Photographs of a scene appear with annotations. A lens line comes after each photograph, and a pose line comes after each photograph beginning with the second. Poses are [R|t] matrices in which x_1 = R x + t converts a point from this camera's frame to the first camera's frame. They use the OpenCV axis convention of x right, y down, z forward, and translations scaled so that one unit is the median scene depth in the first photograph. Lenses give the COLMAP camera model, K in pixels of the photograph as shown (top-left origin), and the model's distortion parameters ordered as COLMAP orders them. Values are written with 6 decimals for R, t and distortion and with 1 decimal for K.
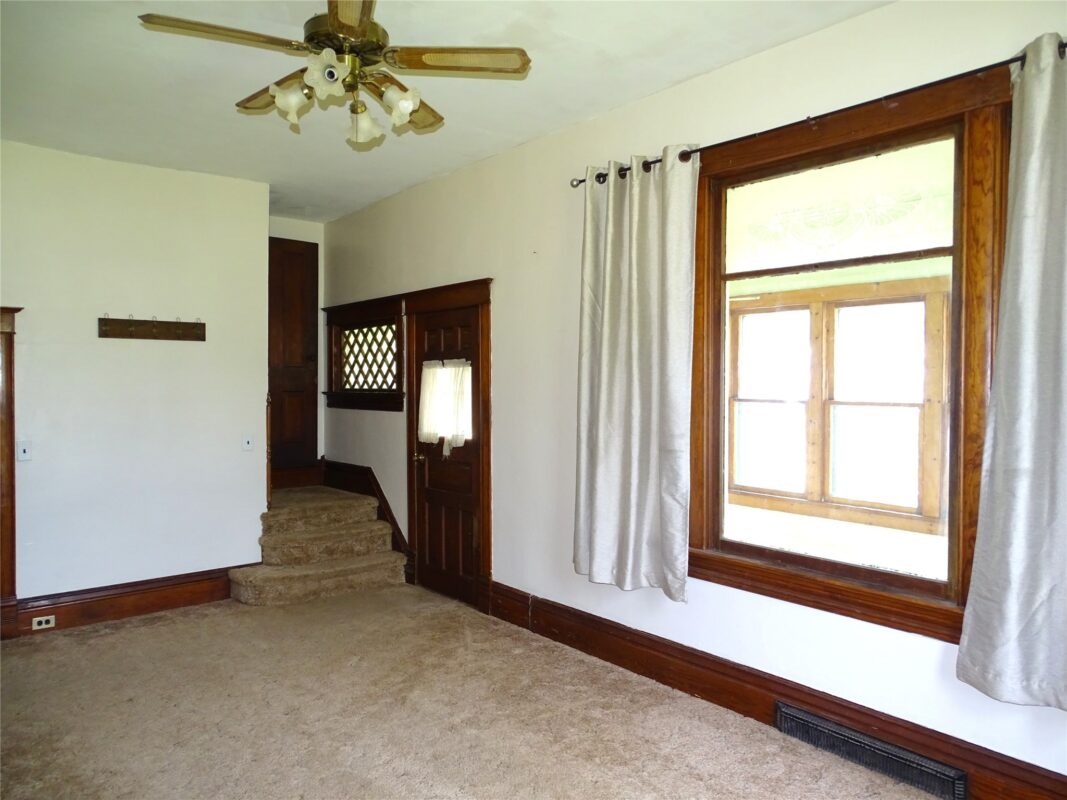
lens RADIAL K [[760.7, 0, 540.5], [0, 760.7, 398.0], [0, 0, 1]] dist [0.003788, -0.002018]
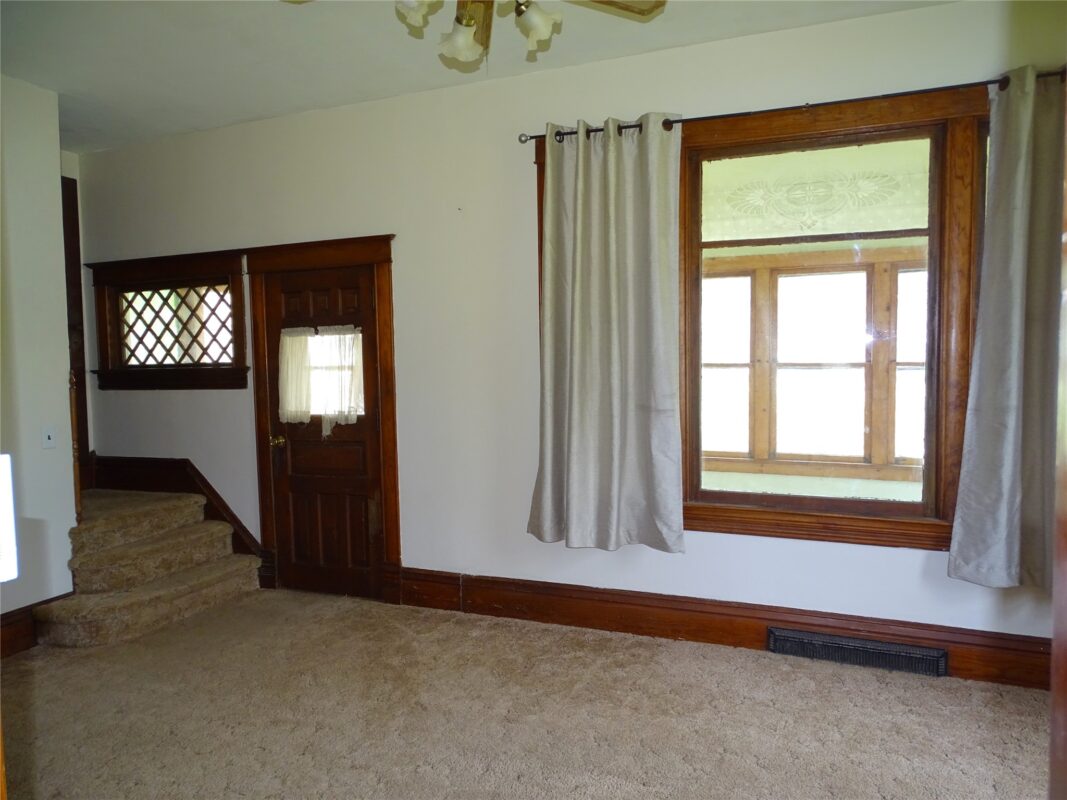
lens RADIAL K [[760.7, 0, 536.2], [0, 760.7, 404.4], [0, 0, 1]] dist [0.003788, -0.002018]
pose [[0.883459, -0.047423, 0.466102, -0.416840], [0.027714, 0.998412, 0.049052, 0.003570], [-0.467687, -0.030417, 0.883370, 0.145632]]
